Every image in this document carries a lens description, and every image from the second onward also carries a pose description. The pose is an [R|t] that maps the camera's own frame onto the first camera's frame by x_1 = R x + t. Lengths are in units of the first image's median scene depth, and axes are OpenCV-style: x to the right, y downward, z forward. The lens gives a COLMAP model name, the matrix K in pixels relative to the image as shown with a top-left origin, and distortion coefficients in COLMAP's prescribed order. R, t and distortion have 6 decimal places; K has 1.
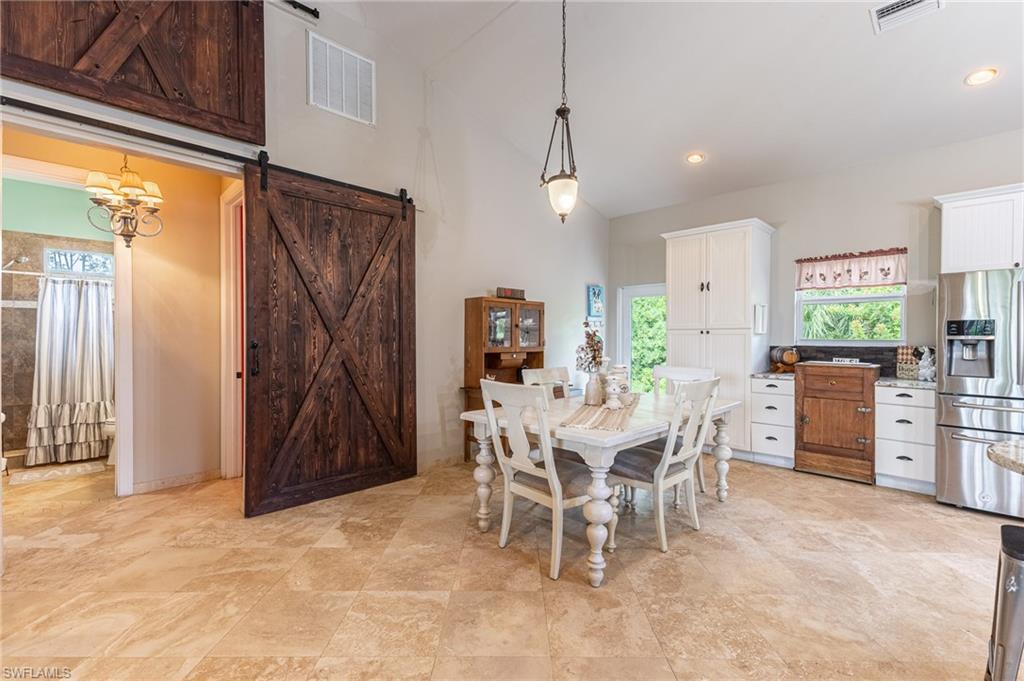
lens RADIAL K [[443.8, 0, 515.2], [0, 443.8, 339.8], [0, 0, 1]] dist [0.012794, -0.002198]
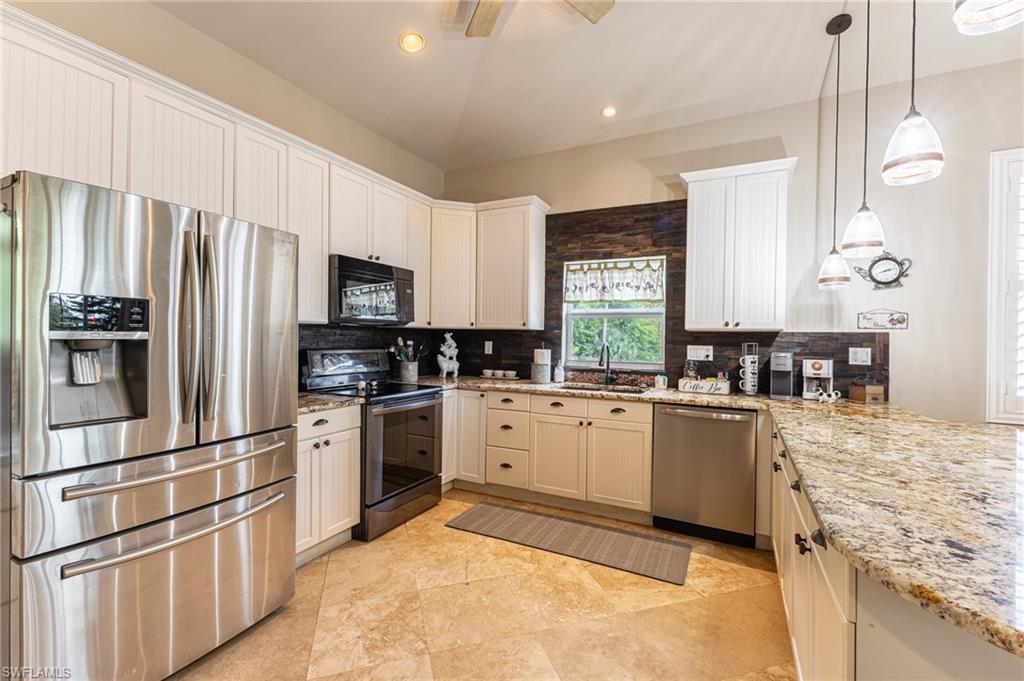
lens RADIAL K [[443.8, 0, 505.8], [0, 443.8, 336.7], [0, 0, 1]] dist [0.012794, -0.002198]
pose [[-0.301011, -0.009363, 0.953575, 0.417457], [-0.005746, 0.999951, 0.008005, -0.009716], [-0.953604, -0.003070, -0.301050, 0.685310]]
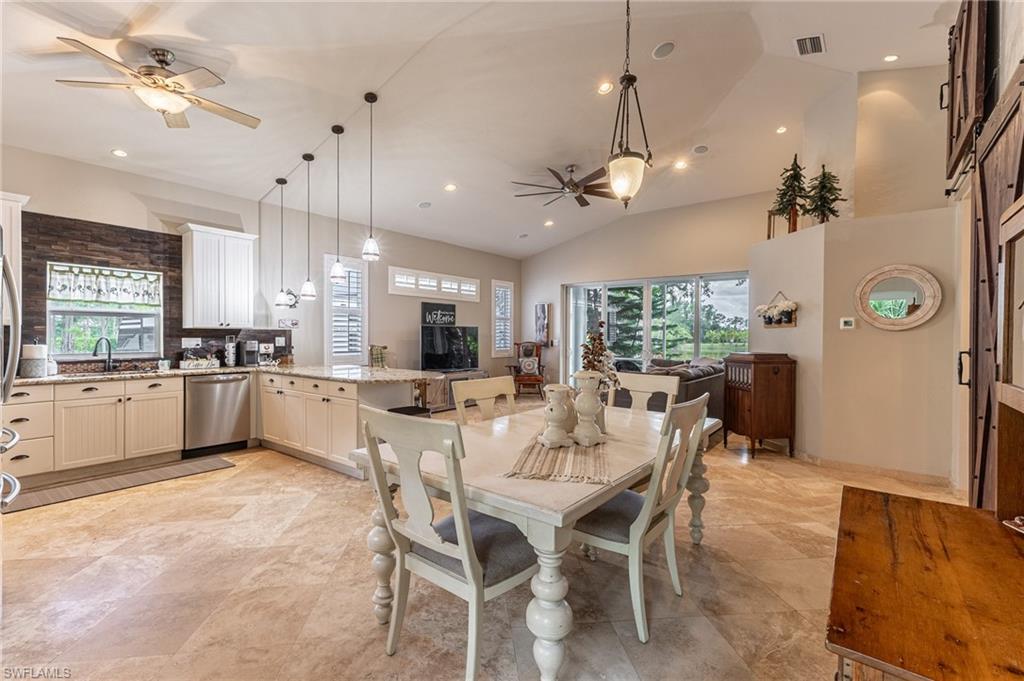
lens RADIAL K [[443.8, 0, 514.4], [0, 443.8, 341.4], [0, 0, 1]] dist [0.012794, -0.002198]
pose [[-0.993140, -0.008308, -0.116637, 0.349641], [-0.011063, 0.999675, 0.022985, -0.018338], [0.116408, 0.024118, -0.992909, 1.519339]]
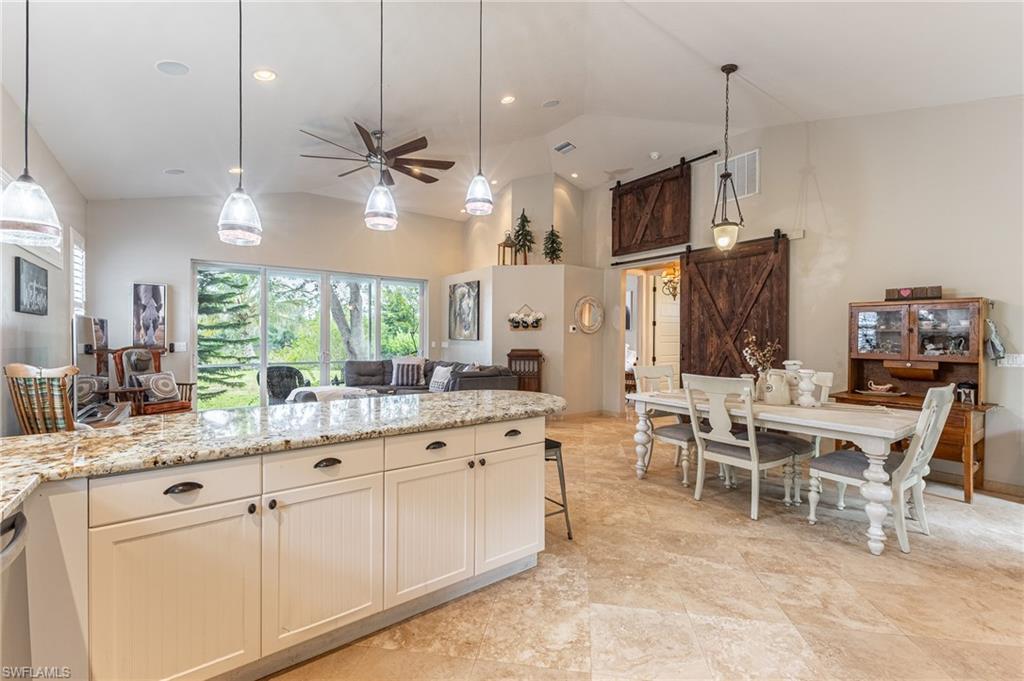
lens RADIAL K [[443.8, 0, 508.8], [0, 443.8, 336.2], [0, 0, 1]] dist [0.012794, -0.002198]
pose [[-0.155785, -0.008004, -0.987759, 1.277825], [-0.015445, 0.999865, -0.005666, -0.003203], [0.987670, 0.014373, -0.155887, 0.465585]]
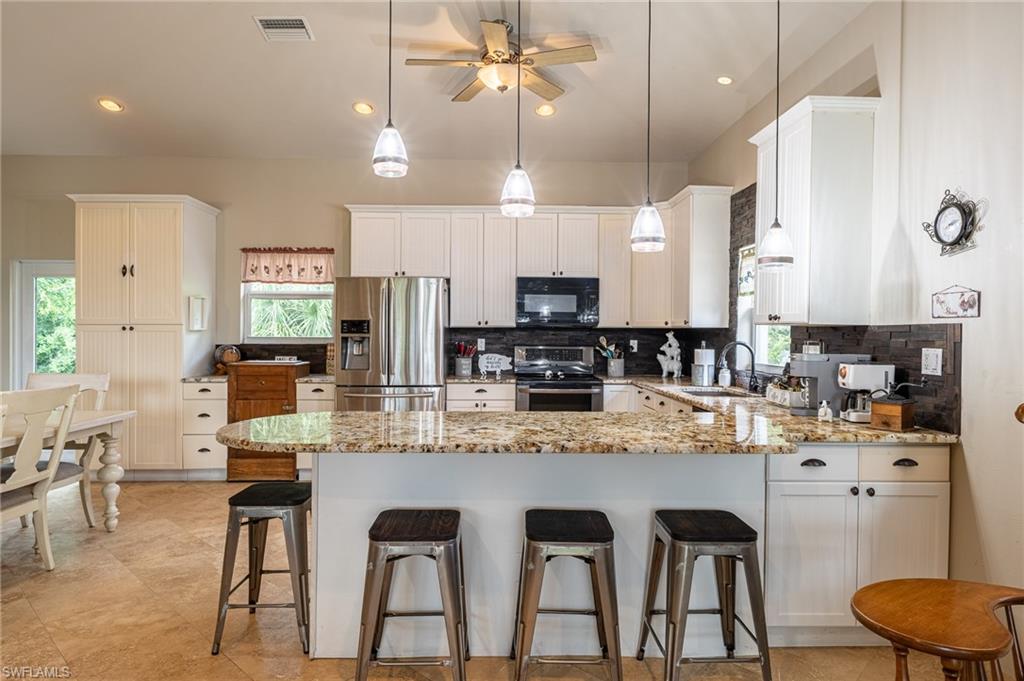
lens RADIAL K [[609.6, 0, 513.0], [0, 609.6, 337.1], [0, 0, 1]] dist [-0.007604, -0.002301]
pose [[0.686236, -0.004831, 0.727363, 0.148474], [0.003485, 0.999988, 0.003354, -0.003588], [-0.727370, 0.000233, 0.686245, -0.314568]]
